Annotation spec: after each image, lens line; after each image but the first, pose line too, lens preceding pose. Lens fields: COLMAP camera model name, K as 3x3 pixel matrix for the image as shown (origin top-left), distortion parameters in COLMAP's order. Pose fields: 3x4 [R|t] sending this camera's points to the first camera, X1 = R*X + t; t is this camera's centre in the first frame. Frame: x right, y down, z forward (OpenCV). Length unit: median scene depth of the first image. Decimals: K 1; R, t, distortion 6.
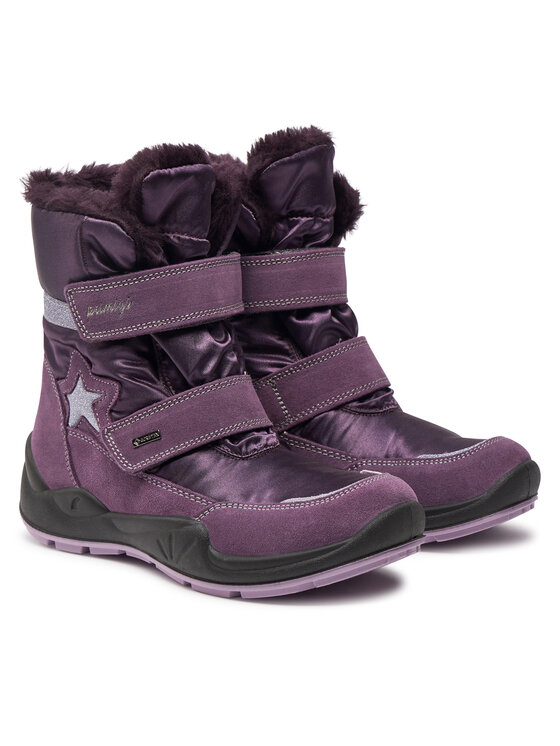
lens RADIAL K [[2179.9, 0, 281.7], [0, 2179.9, 373.0], [0, 0, 1]] dist [-0.317172, 0.000000]
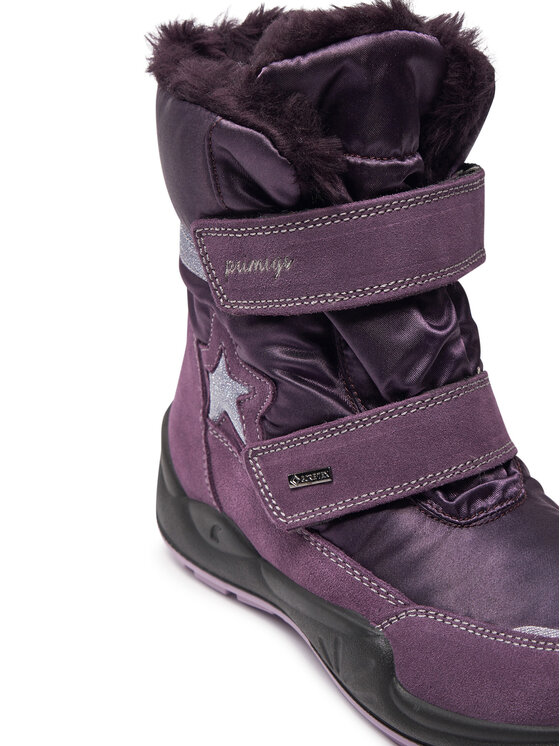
lens RADIAL K [[1456.4, 0, 275.6], [0, 1456.4, 374.1], [0, 0, 1]] dist [-0.179722, 0.000000]
pose [[0.979980, 0.069780, -0.186466, 0.003973], [-0.029447, 0.977068, 0.210880, -0.086370], [0.196905, -0.201167, 0.959563, 0.602378]]
